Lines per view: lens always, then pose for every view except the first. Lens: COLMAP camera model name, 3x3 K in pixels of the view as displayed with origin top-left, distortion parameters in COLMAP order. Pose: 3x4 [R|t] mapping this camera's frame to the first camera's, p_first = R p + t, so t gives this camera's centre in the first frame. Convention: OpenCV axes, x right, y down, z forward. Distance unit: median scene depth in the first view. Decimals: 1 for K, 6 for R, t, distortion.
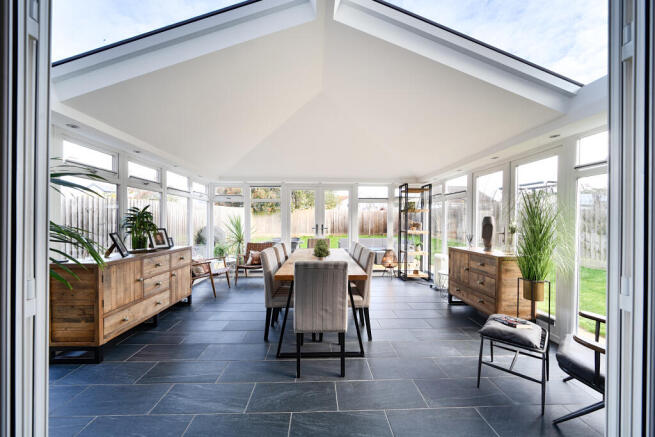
lens RADIAL K [[246.9, 0, 328.2], [0, 246.9, 224.0], [0, 0, 1]] dist [-0.000472, 0.000007]
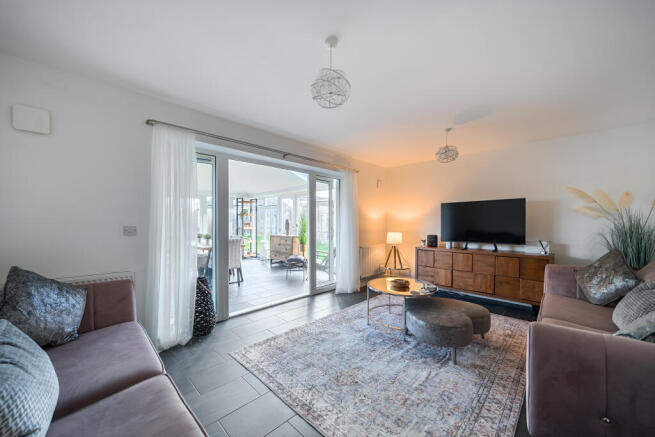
lens RADIAL K [[246.9, 0, 328.2], [0, 246.9, 224.0], [0, 0, 1]] dist [-0.000472, 0.000007]
pose [[0.725369, -0.011707, 0.688261, -0.454131], [0.010077, 0.999929, 0.006388, 0.000484], [-0.688287, 0.002302, 0.725435, -0.635359]]
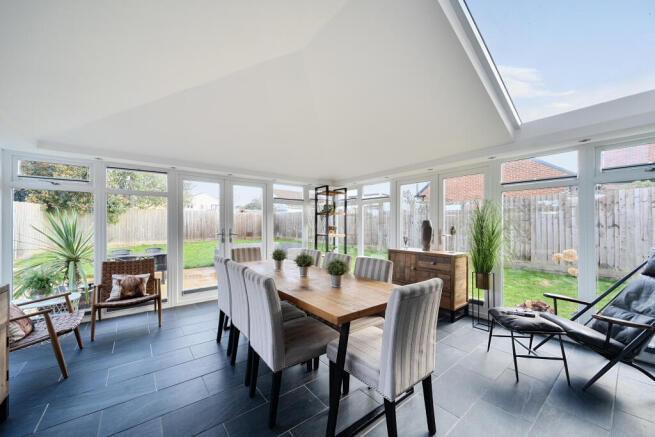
lens RADIAL K [[246.9, 0, 328.2], [0, 246.9, 224.0], [0, 0, 1]] dist [-0.000472, 0.000007]
pose [[0.810015, -0.003810, 0.586397, -0.300594], [0.008389, 0.999952, -0.005091, -0.009301], [-0.586349, 0.009043, 0.810008, 0.263465]]
